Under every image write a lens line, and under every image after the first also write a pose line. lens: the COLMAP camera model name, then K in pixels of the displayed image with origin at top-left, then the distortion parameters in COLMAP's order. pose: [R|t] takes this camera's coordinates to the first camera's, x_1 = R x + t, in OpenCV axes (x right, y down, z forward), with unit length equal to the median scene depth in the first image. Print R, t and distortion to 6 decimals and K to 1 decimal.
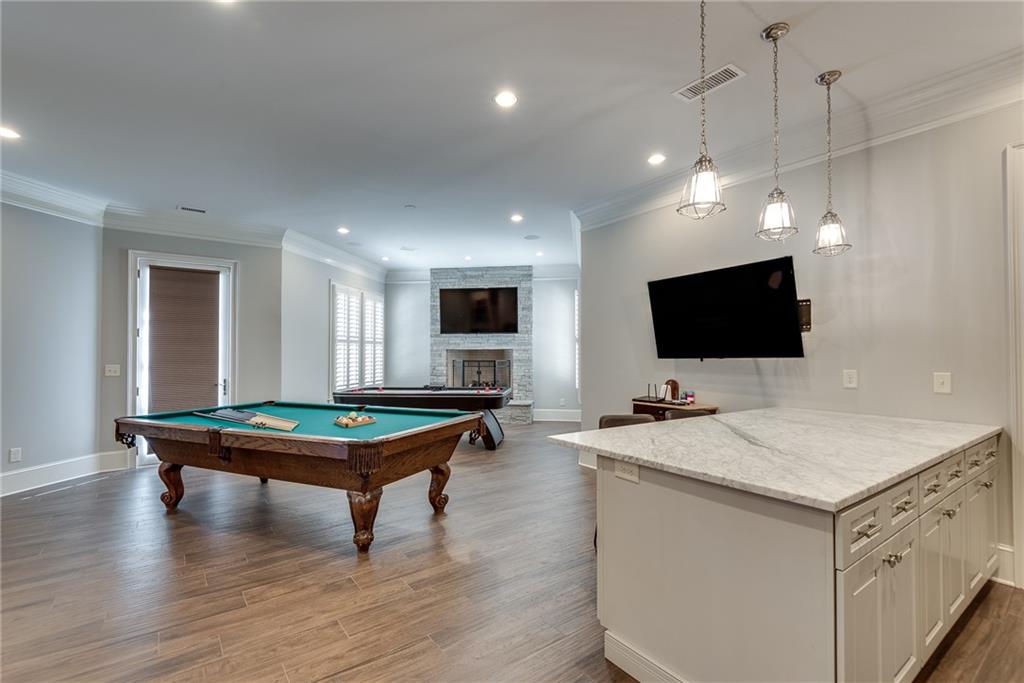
lens RADIAL K [[471.9, 0, 517.4], [0, 471.9, 345.3], [0, 0, 1]] dist [0.022834, -0.013309]
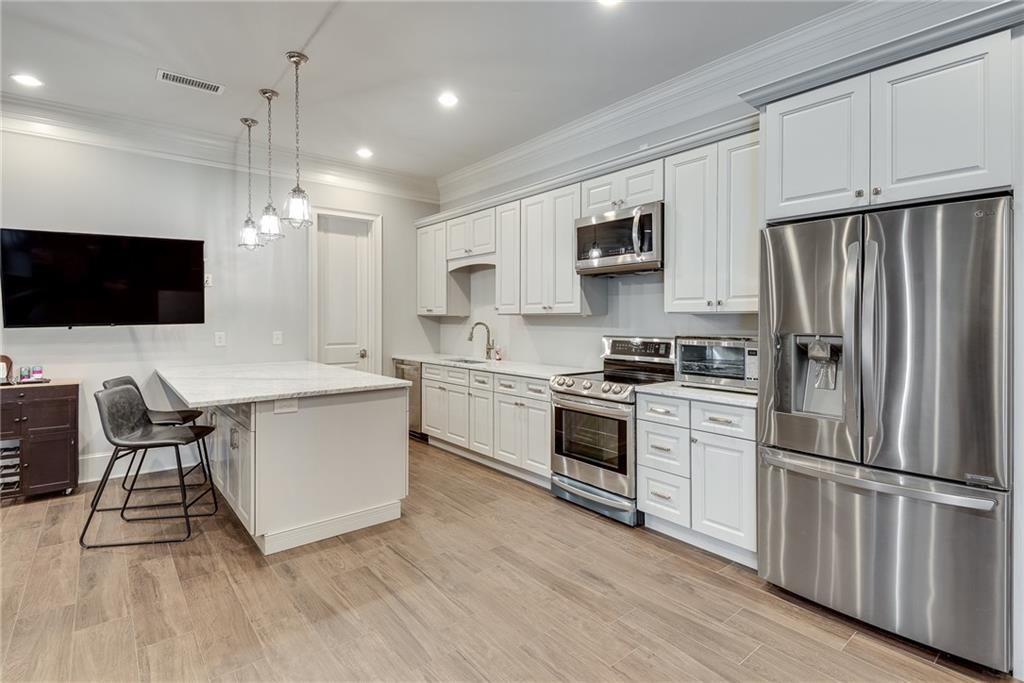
lens RADIAL K [[471.9, 0, 564.9], [0, 471.9, 324.1], [0, 0, 1]] dist [0.022834, -0.013309]
pose [[-0.134629, -0.013685, 0.990802, -0.838328], [-0.012785, 0.999845, 0.012073, 0.000283], [-0.990814, -0.011042, -0.134783, 0.261258]]
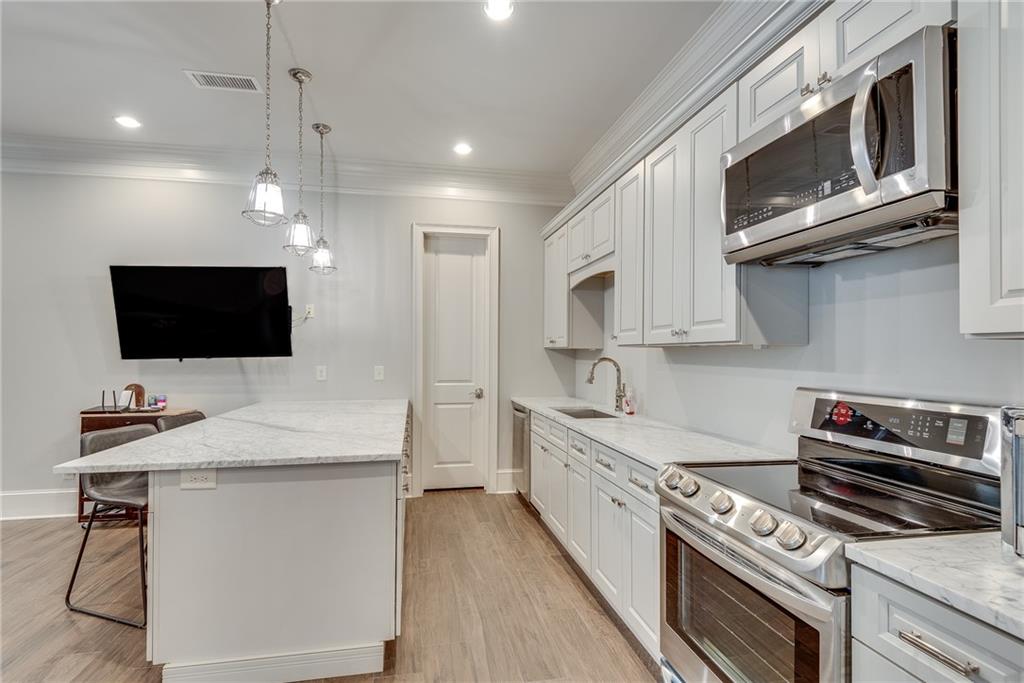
lens RADIAL K [[471.9, 0, 507.7], [0, 471.9, 348.6], [0, 0, 1]] dist [0.022834, -0.013309]
pose [[0.424044, 0.006956, 0.905615, -0.243508], [-0.013593, 0.999907, -0.001315, 0.001063], [-0.905540, -0.011752, 0.424099, 0.036946]]
